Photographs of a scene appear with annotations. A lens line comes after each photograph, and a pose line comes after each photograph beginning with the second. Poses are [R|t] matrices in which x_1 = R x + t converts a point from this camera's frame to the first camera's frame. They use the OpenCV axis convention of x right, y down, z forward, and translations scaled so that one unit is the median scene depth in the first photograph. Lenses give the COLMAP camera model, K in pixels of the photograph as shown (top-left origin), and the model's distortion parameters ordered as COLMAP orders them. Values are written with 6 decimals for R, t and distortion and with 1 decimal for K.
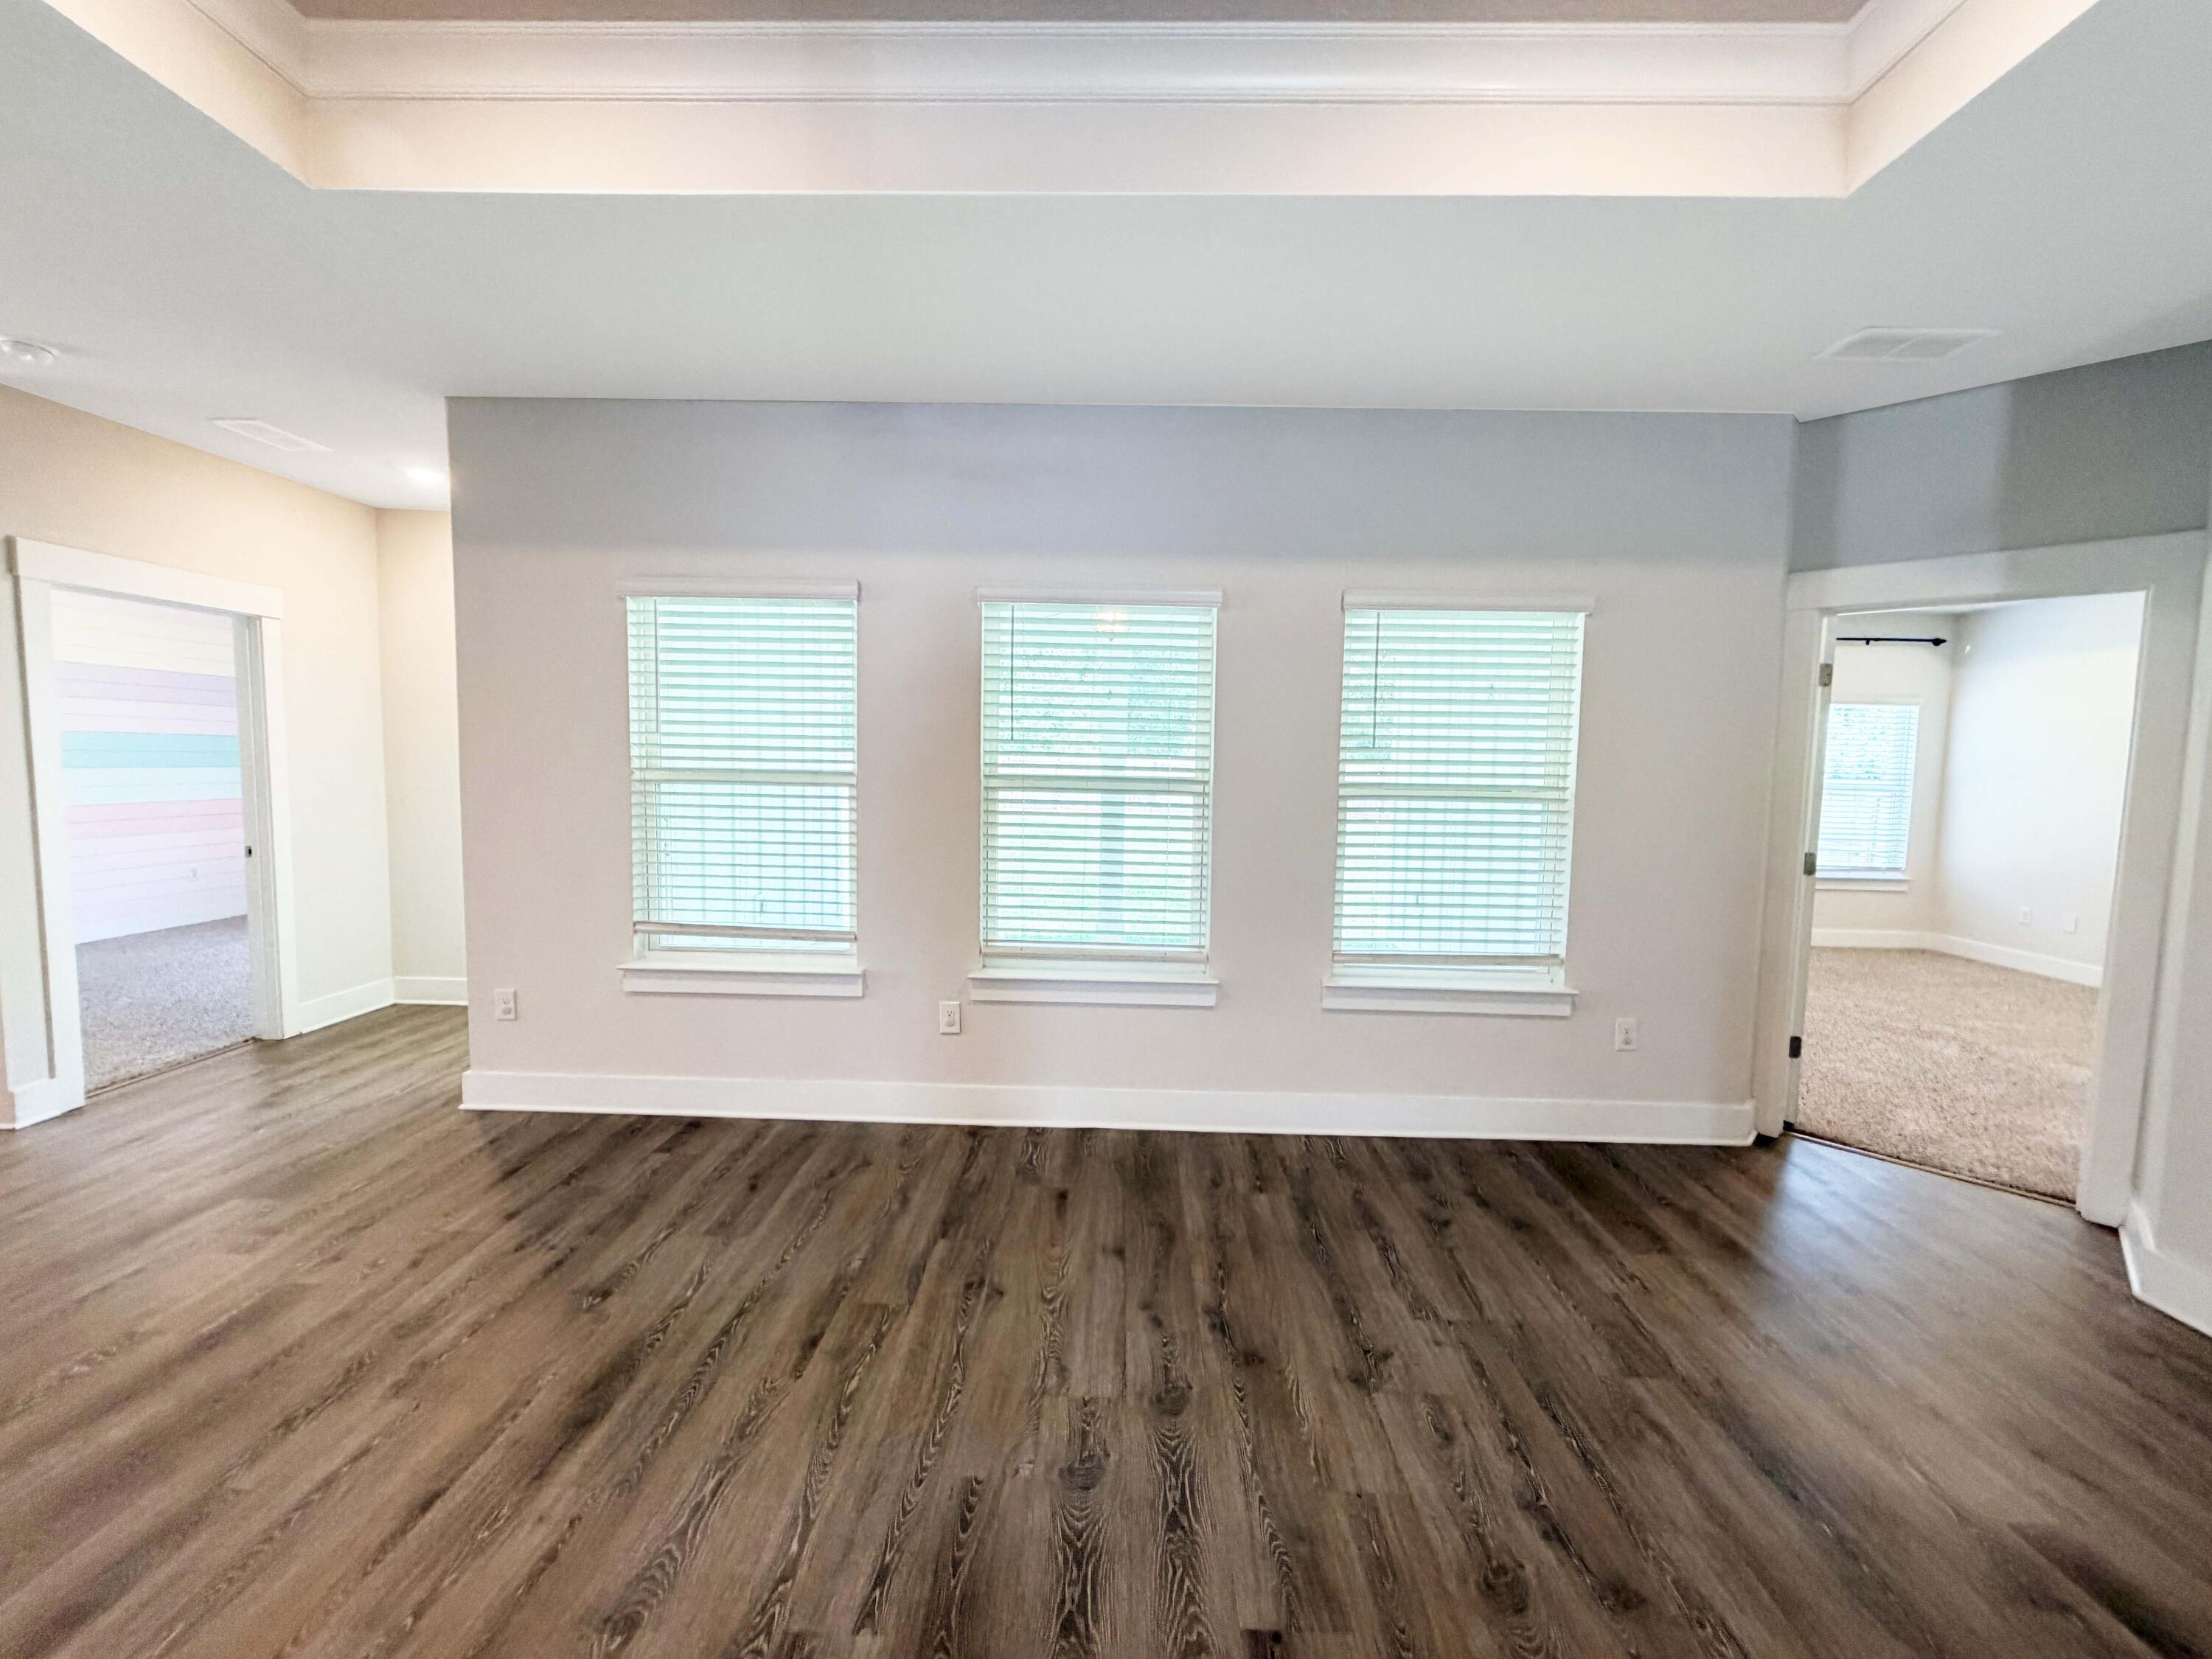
lens RADIAL K [[879.5, 0, 1097.2], [0, 879.5, 828.1], [0, 0, 1]] dist [-0.001548, -0.000421]
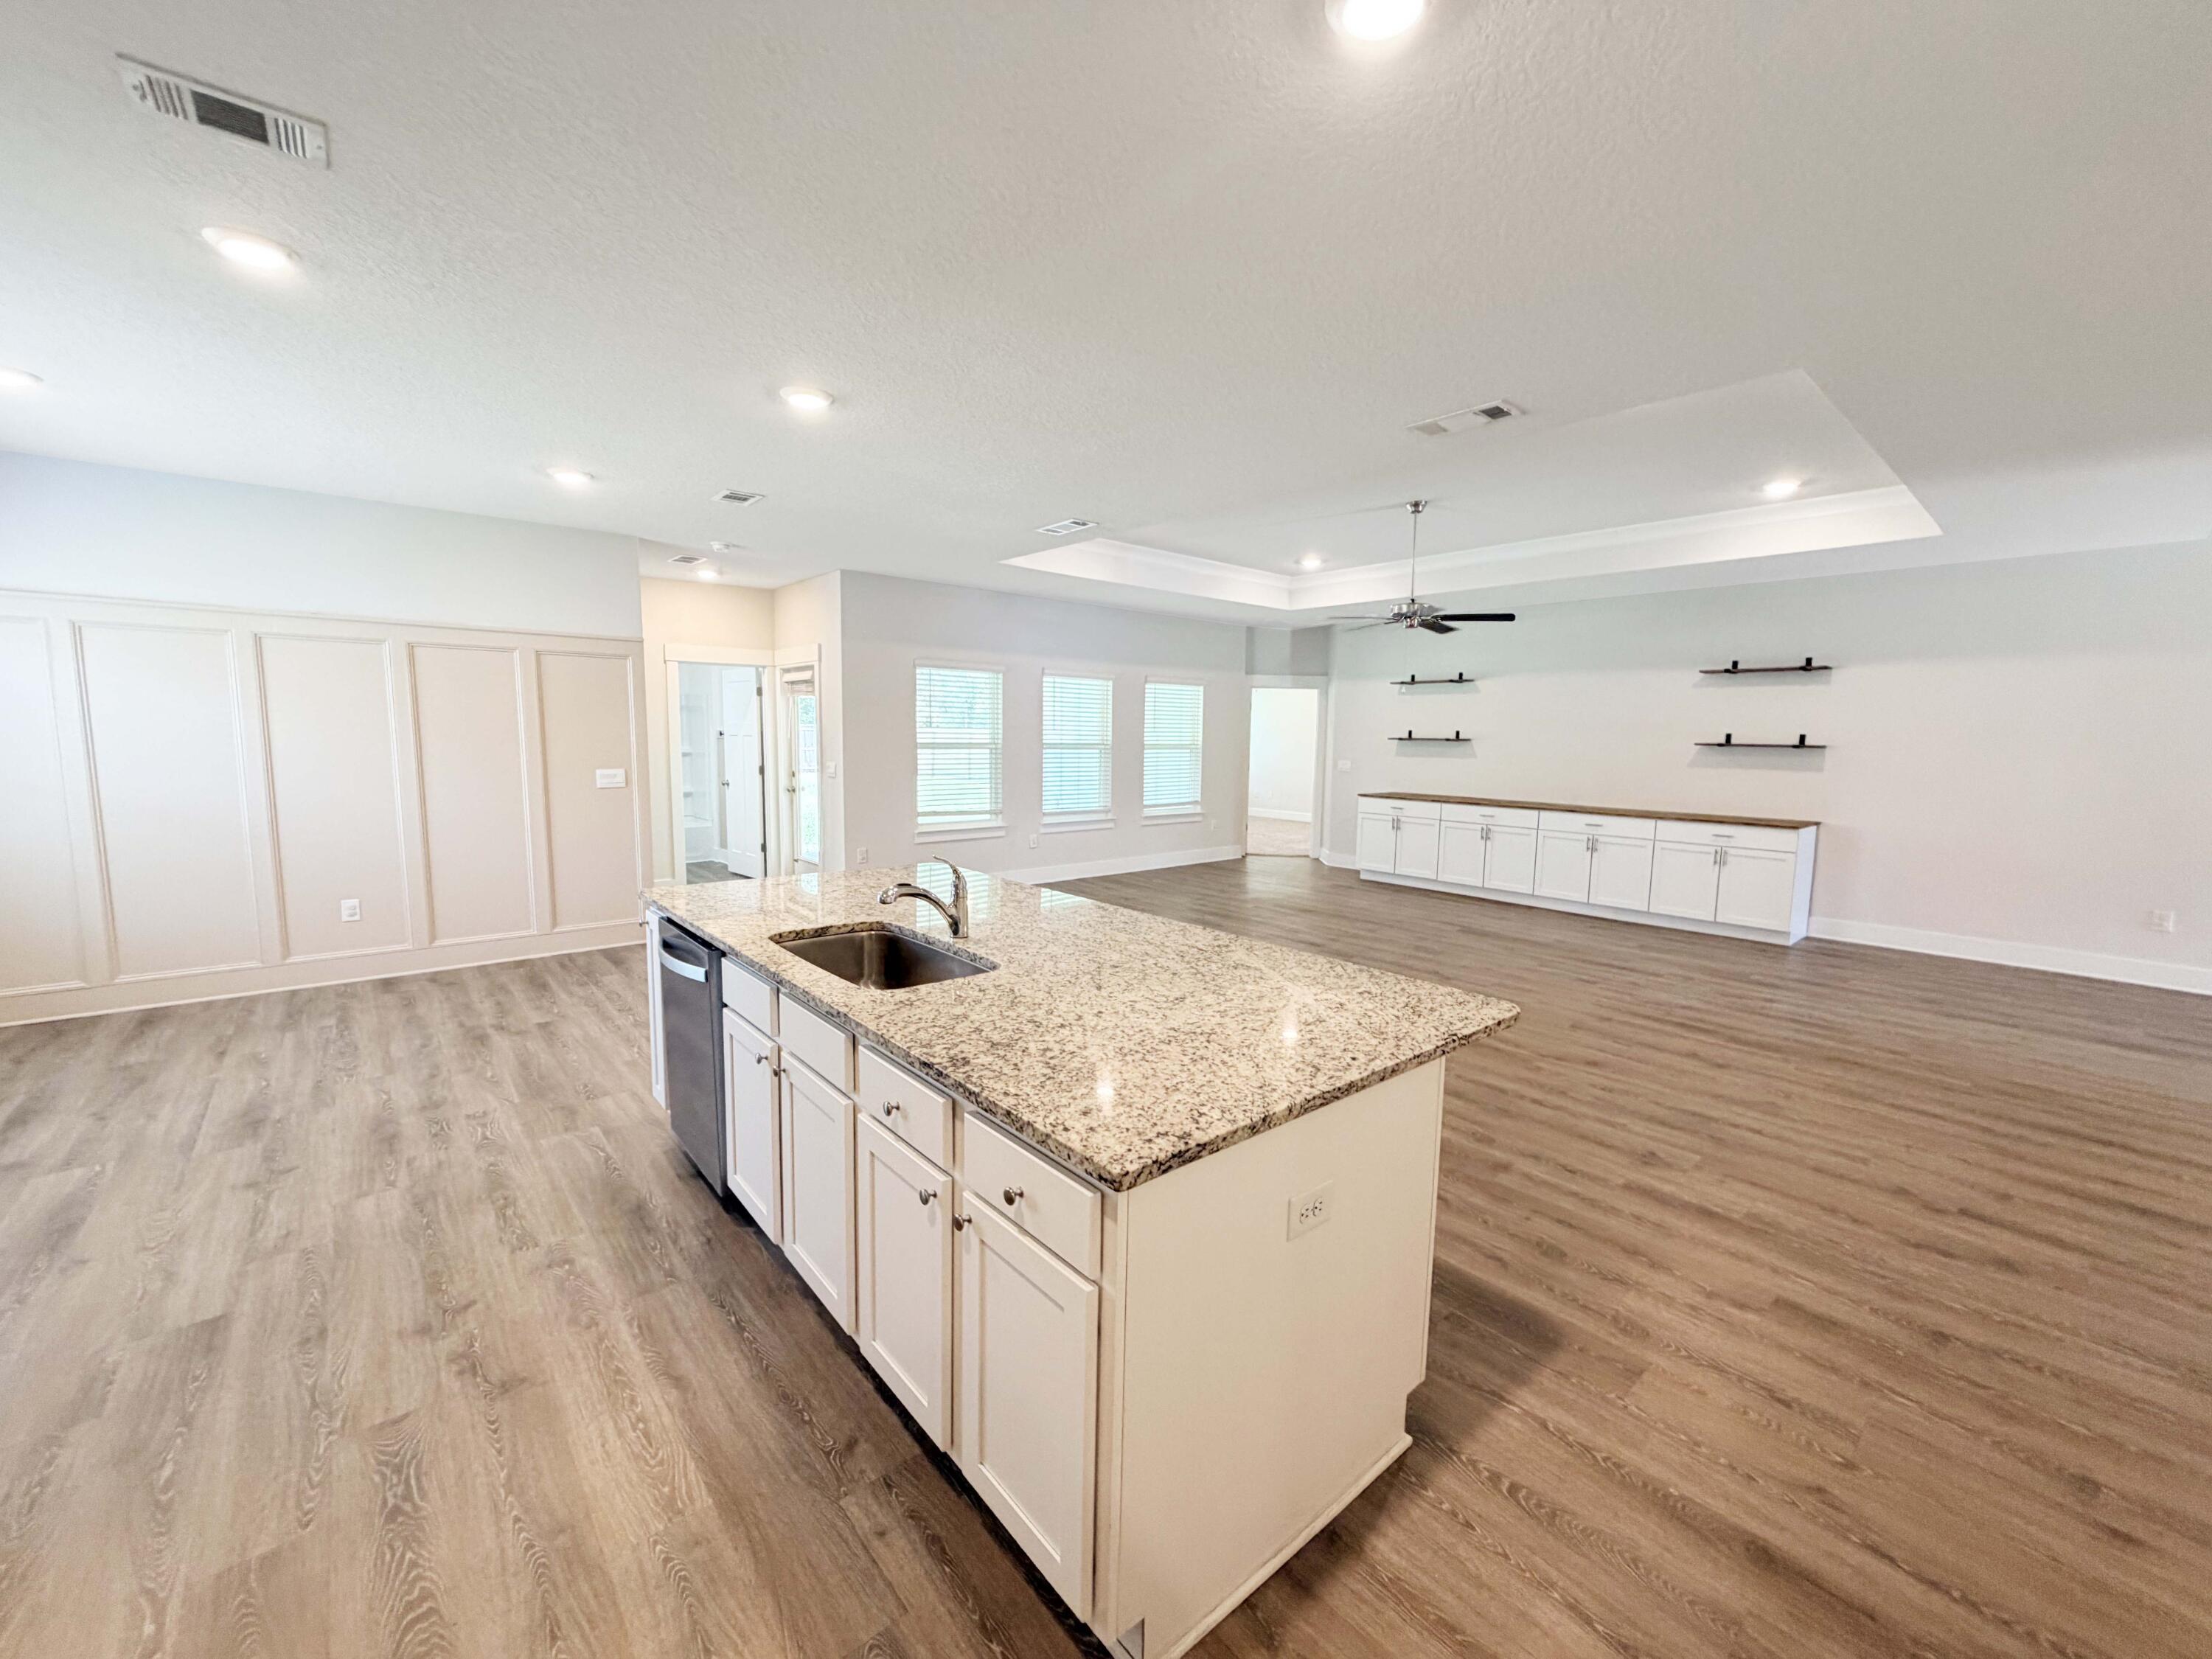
lens RADIAL K [[879.5, 0, 1097.2], [0, 879.5, 828.1], [0, 0, 1]] dist [-0.001548, -0.000421]
pose [[0.756196, -0.078630, 0.649604, -1.681389], [0.049764, 0.996789, 0.062724, 0.032564], [-0.652450, -0.015105, 0.757681, -1.034729]]
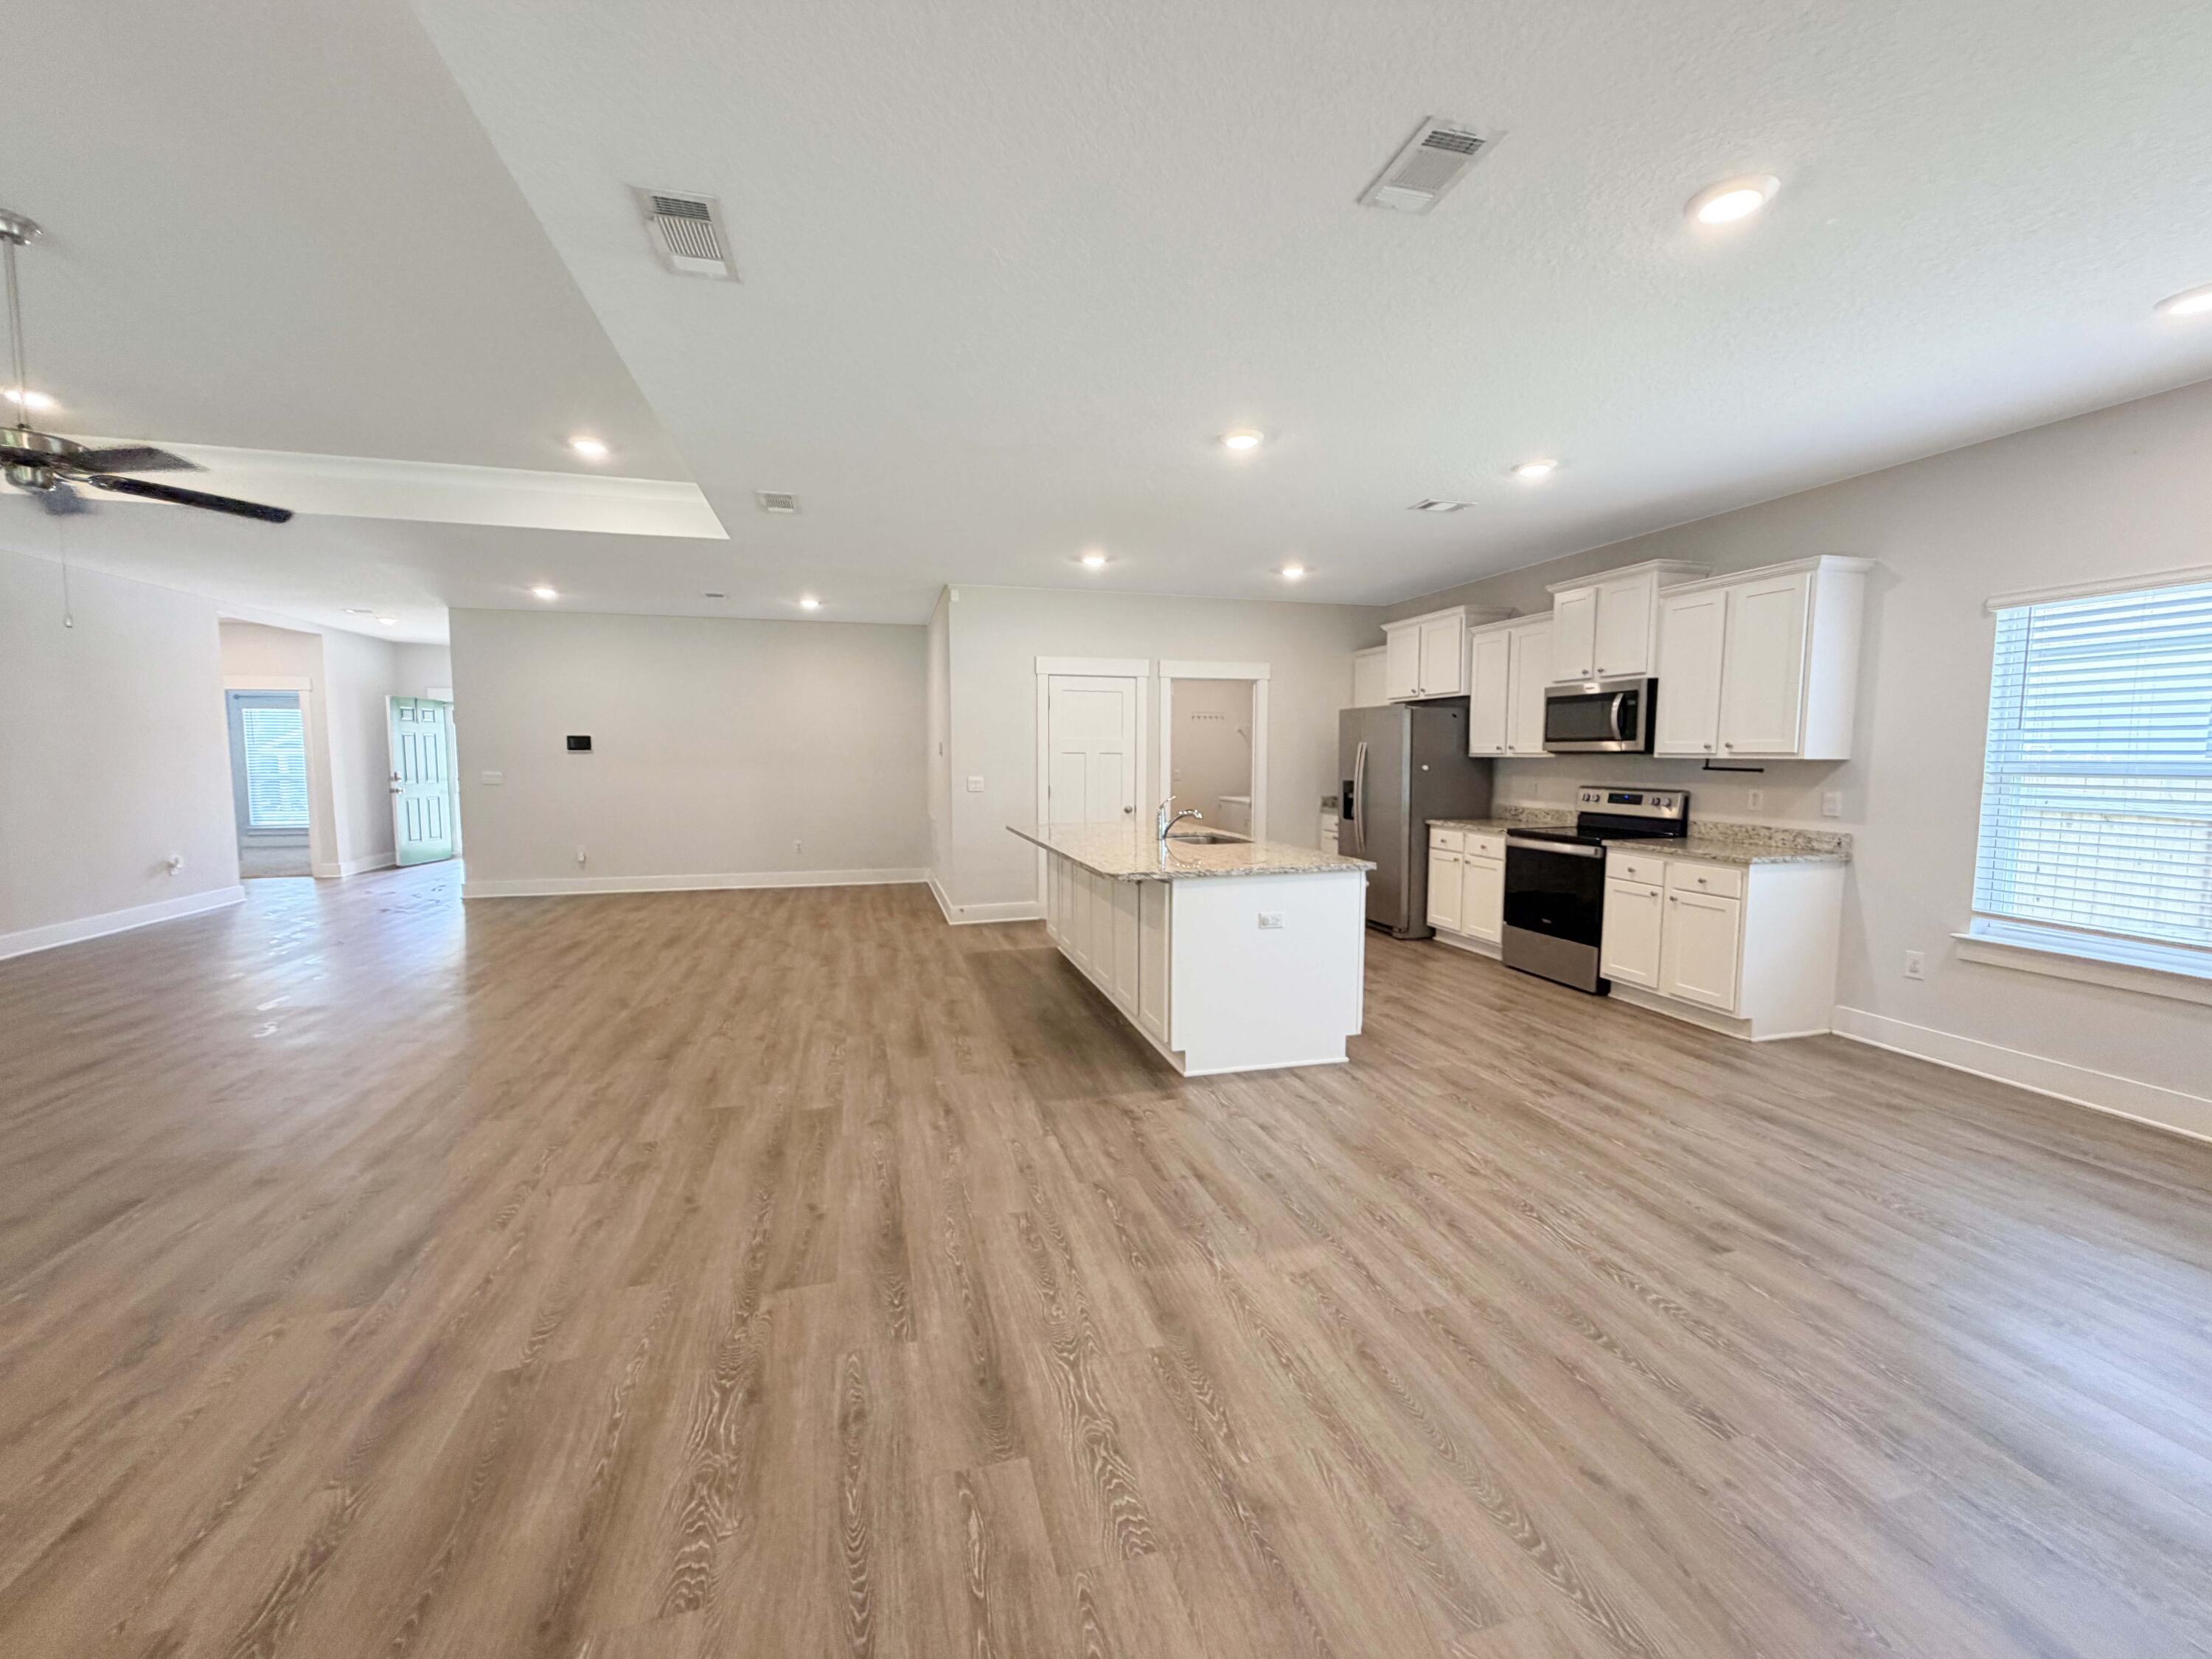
lens RADIAL K [[879.5, 0, 1097.2], [0, 879.5, 828.1], [0, 0, 1]] dist [-0.001548, -0.000421]
pose [[-0.962059, 0.006724, -0.272760, -0.557388], [-0.036874, 0.987321, 0.154397, -0.109362], [0.270339, 0.158596, -0.949612, 1.482201]]
